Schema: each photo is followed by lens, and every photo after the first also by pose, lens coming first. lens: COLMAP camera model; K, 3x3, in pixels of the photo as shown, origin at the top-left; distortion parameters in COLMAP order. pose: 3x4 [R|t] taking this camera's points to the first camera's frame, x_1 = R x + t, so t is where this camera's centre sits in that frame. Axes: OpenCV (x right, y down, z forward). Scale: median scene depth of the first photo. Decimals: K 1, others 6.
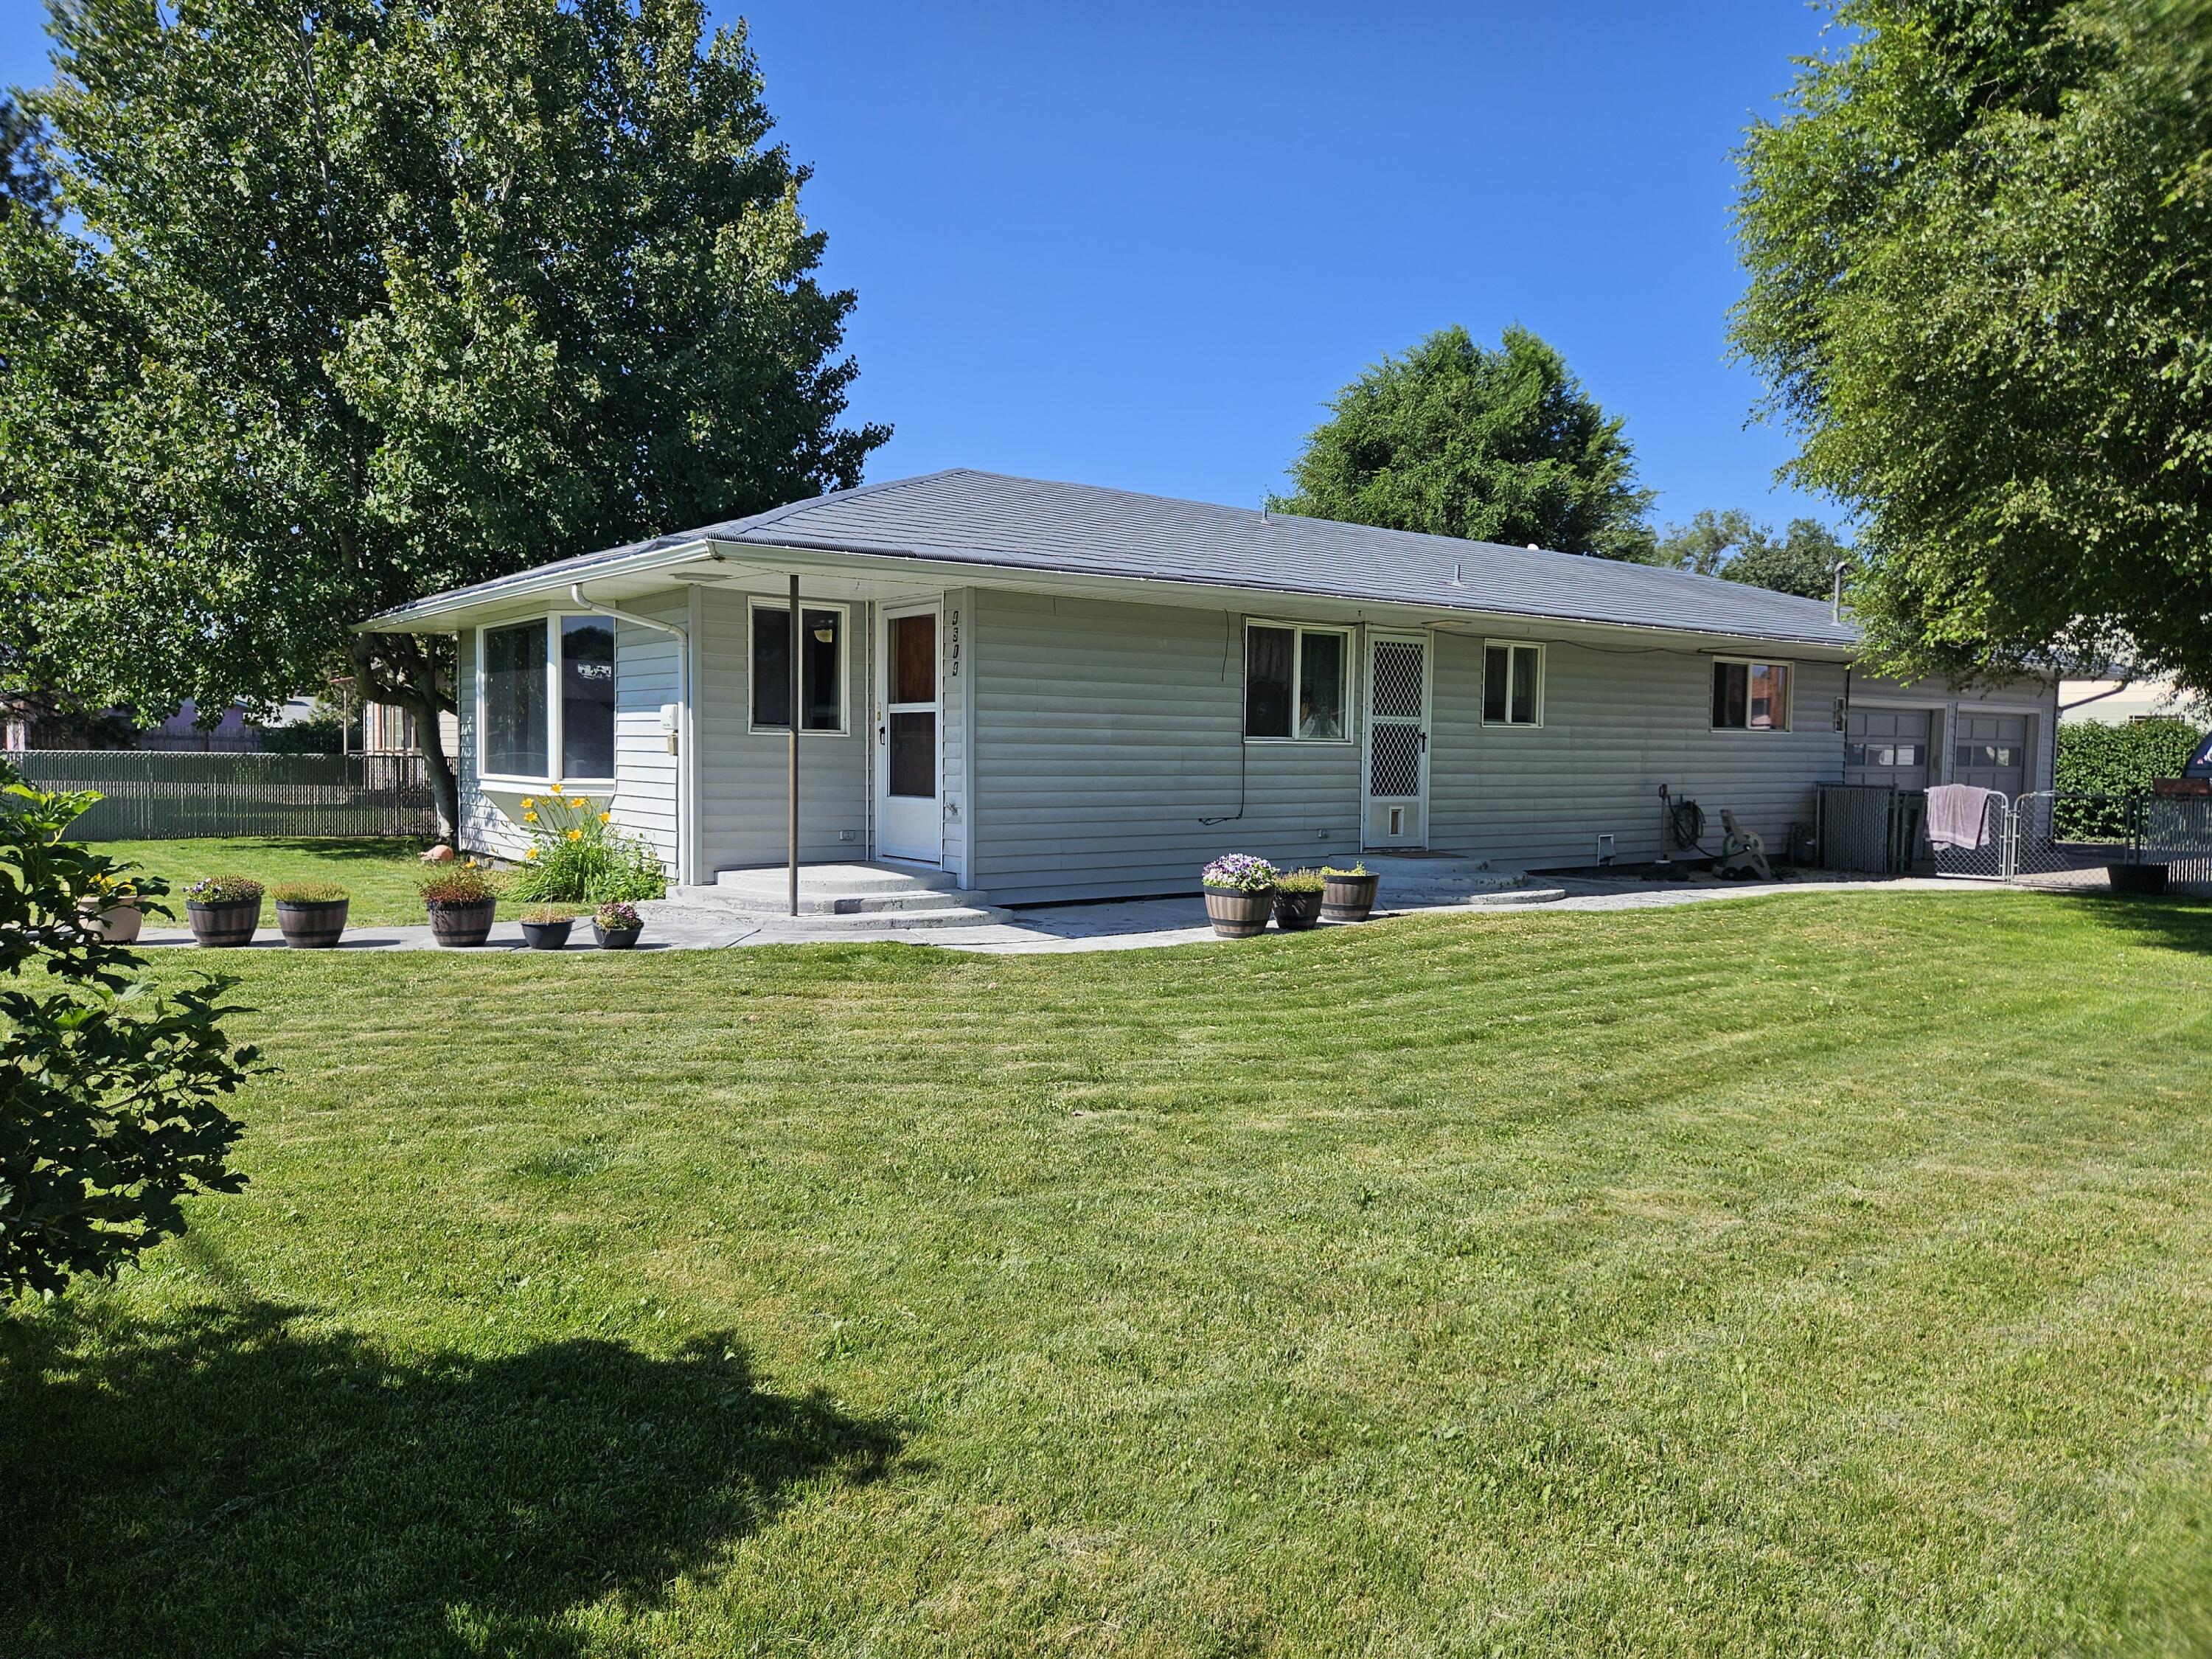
lens RADIAL K [[1496.2, 0, 1106.0], [0, 1496.2, 829.5], [0, 0, 1]] dist [0.068300, -0.001653]
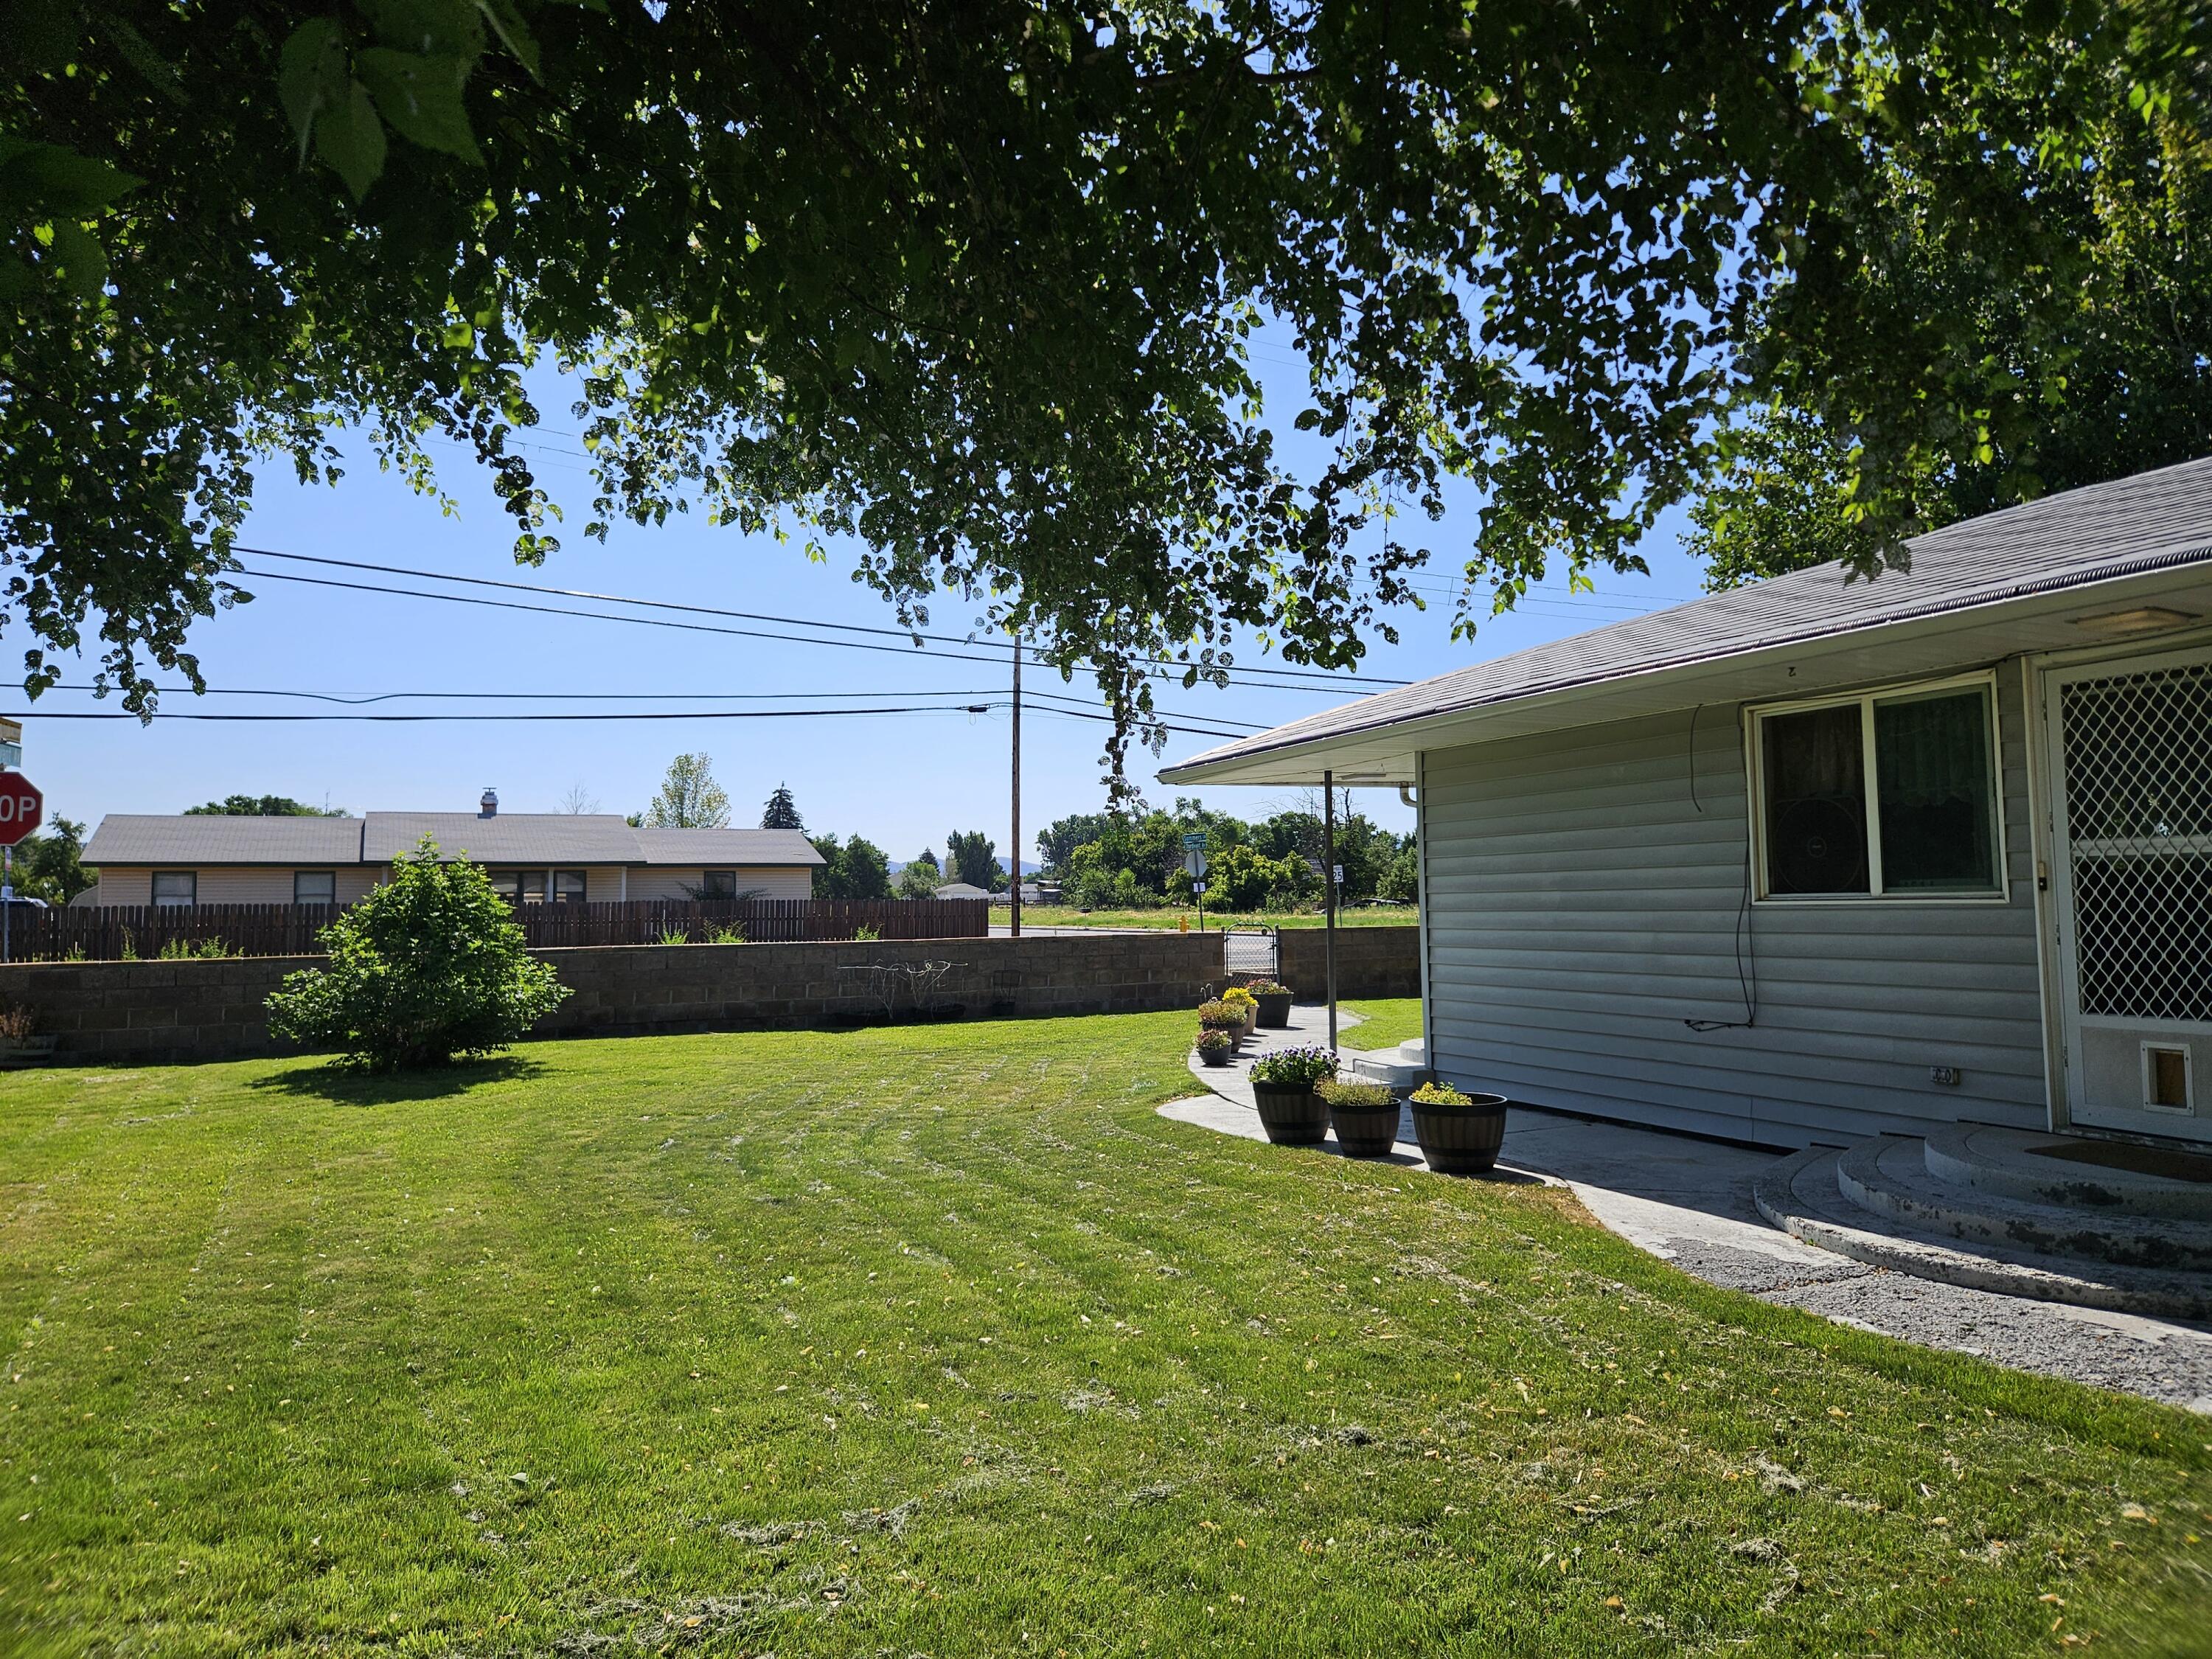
lens RADIAL K [[1496.2, 0, 1106.0], [0, 1496.2, 829.5], [0, 0, 1]] dist [0.068300, -0.001653]
pose [[-0.214485, -0.058935, -0.974948, 0.747299], [-0.040198, 0.997865, -0.051477, -0.044571], [0.975900, 0.028150, -0.216396, 0.850489]]
